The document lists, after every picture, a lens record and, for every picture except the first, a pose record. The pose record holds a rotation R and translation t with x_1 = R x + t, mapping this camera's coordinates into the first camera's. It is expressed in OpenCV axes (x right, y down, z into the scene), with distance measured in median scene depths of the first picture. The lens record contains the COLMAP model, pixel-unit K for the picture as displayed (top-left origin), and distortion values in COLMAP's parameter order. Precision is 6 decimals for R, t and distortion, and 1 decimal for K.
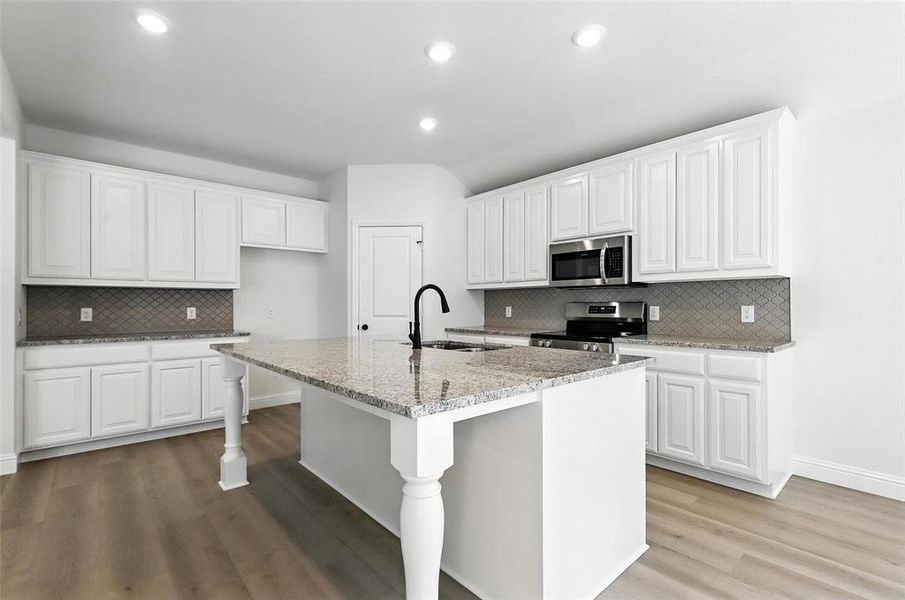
lens RADIAL K [[409.9, 0, 454.5], [0, 409.9, 304.8], [0, 0, 1]] dist [-0.001172, 0.000680]
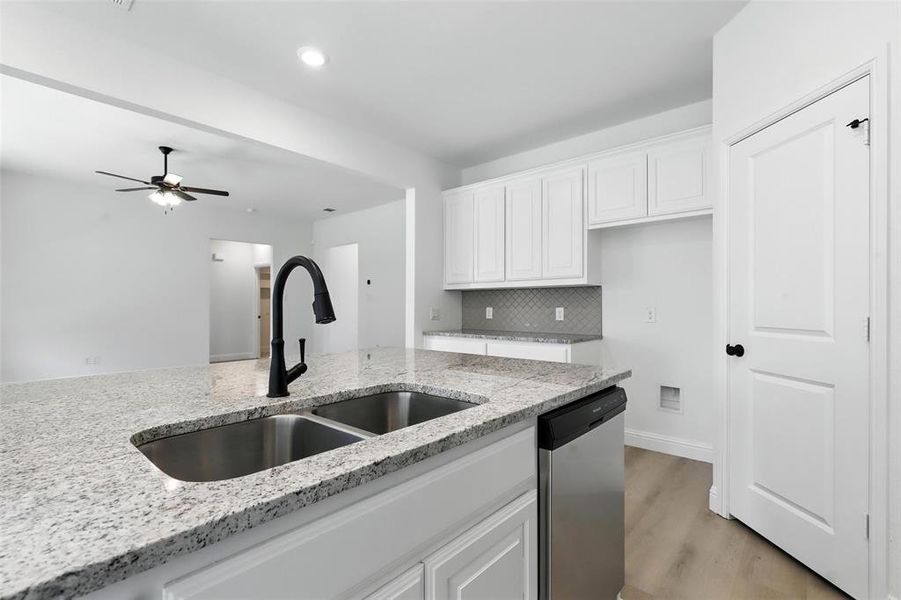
lens RADIAL K [[408.1, 0, 450.7], [0, 408.1, 303.7], [0, 0, 1]] dist [-0.001172, 0.000680]
pose [[0.126181, -0.004613, -0.991996, 0.253794], [0.001551, 0.999989, -0.004453, 0.001754], [0.992006, -0.000977, 0.126187, 0.718725]]
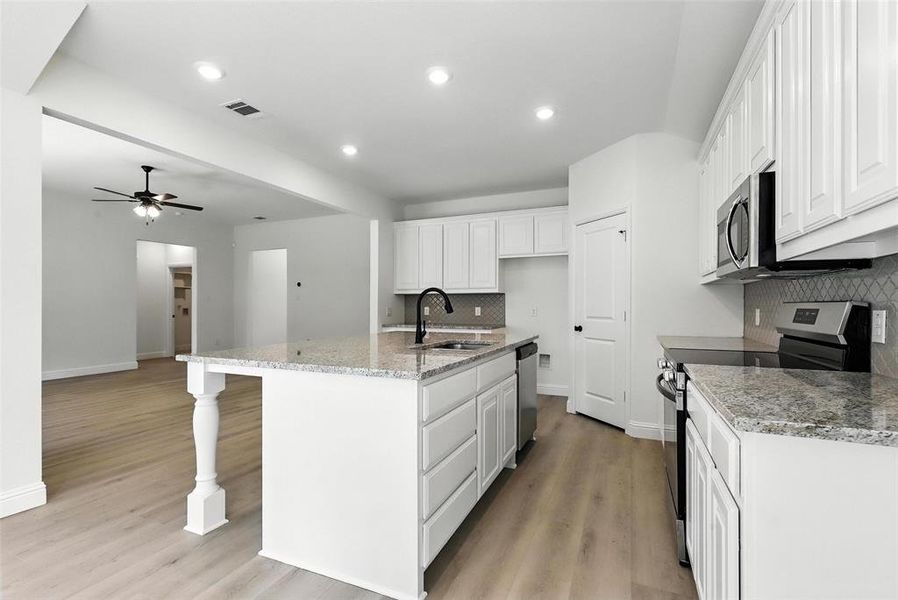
lens RADIAL K [[406.7, 0, 444.5], [0, 406.7, 300.3], [0, 0, 1]] dist [-0.001172, 0.000680]
pose [[0.409308, -0.009317, -0.912349, 0.629286], [-0.000619, 0.999945, -0.010489, -0.001998], [0.912396, 0.004858, 0.409280, 0.372490]]
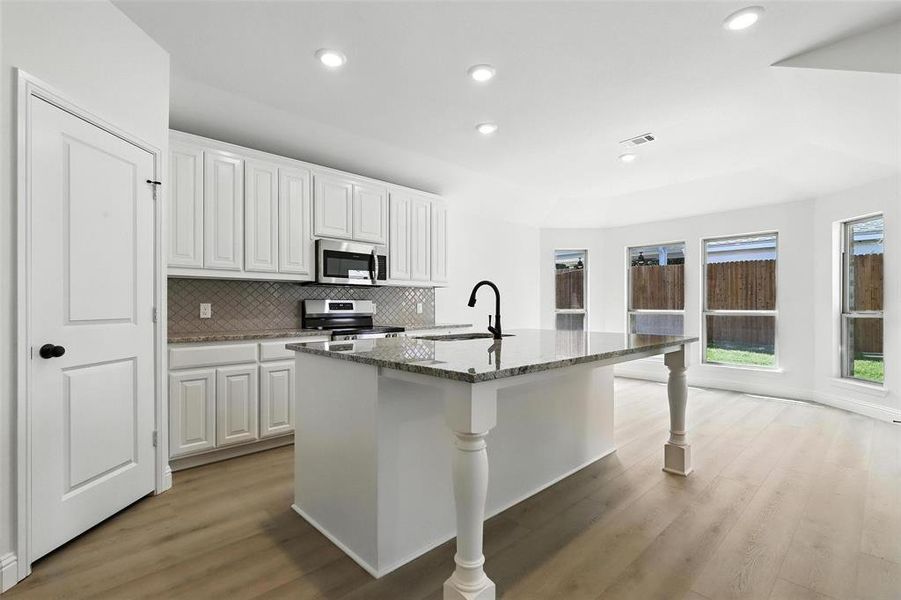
lens RADIAL K [[408.1, 0, 450.3], [0, 408.1, 304.3], [0, 0, 1]] dist [-0.001172, 0.000680]
pose [[-0.031308, 0.005578, 0.999494, -0.748245], [-0.000457, 0.999984, -0.005595, 0.012726], [-0.999510, -0.000632, -0.031305, 0.734265]]
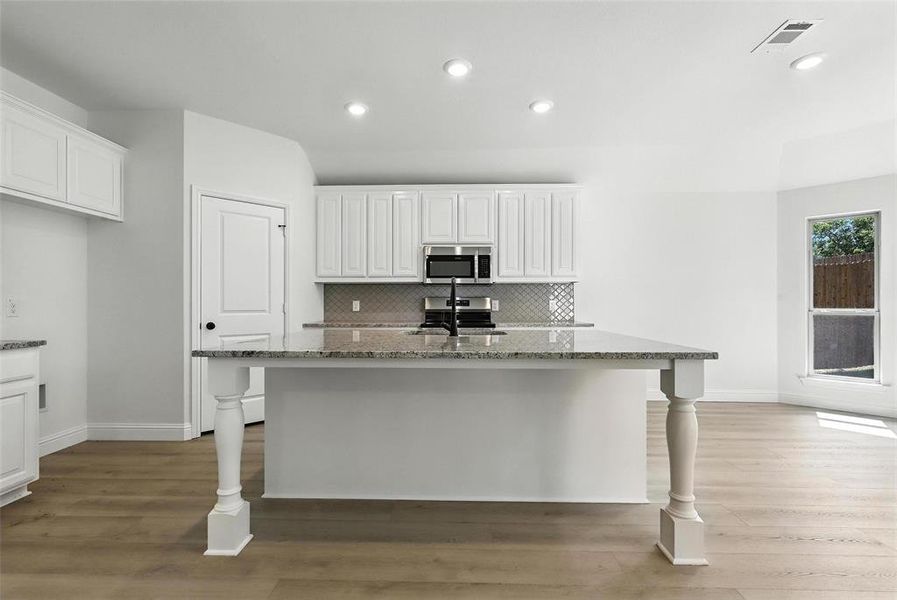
lens RADIAL K [[406.3, 0, 448.4], [0, 406.3, 303.4], [0, 0, 1]] dist [-0.001172, 0.000680]
pose [[0.682913, 0.001792, 0.730497, -0.559646], [-0.002965, 0.999996, 0.000319, 0.012481], [-0.730494, -0.002384, 0.682915, 0.174856]]
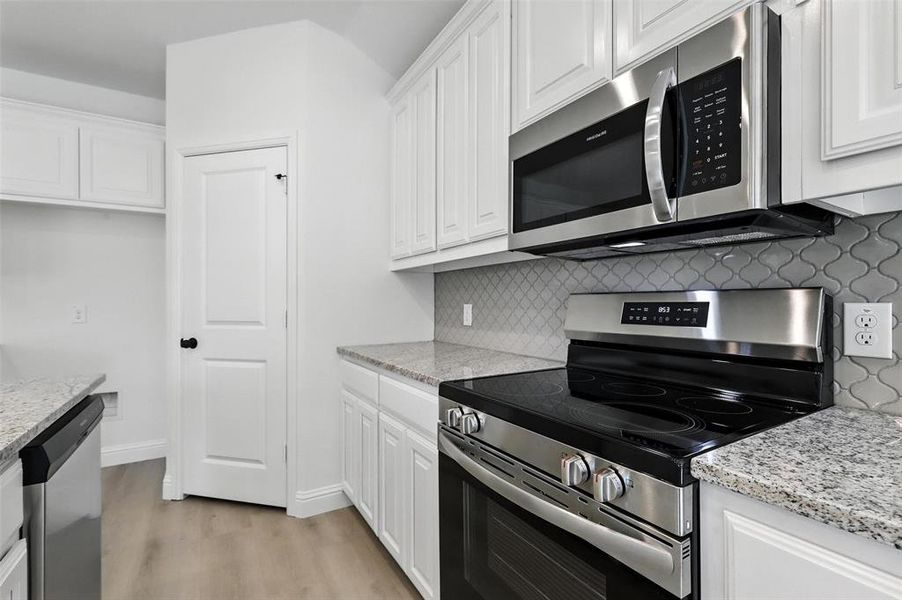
lens RADIAL K [[408.5, 0, 450.9], [0, 408.5, 302.4], [0, 0, 1]] dist [-0.001172, 0.000680]
pose [[0.984184, -0.003003, -0.177123, 0.247300], [0.003520, 0.999990, 0.002607, 0.001474], [0.177113, -0.003189, 0.984185, 0.635985]]
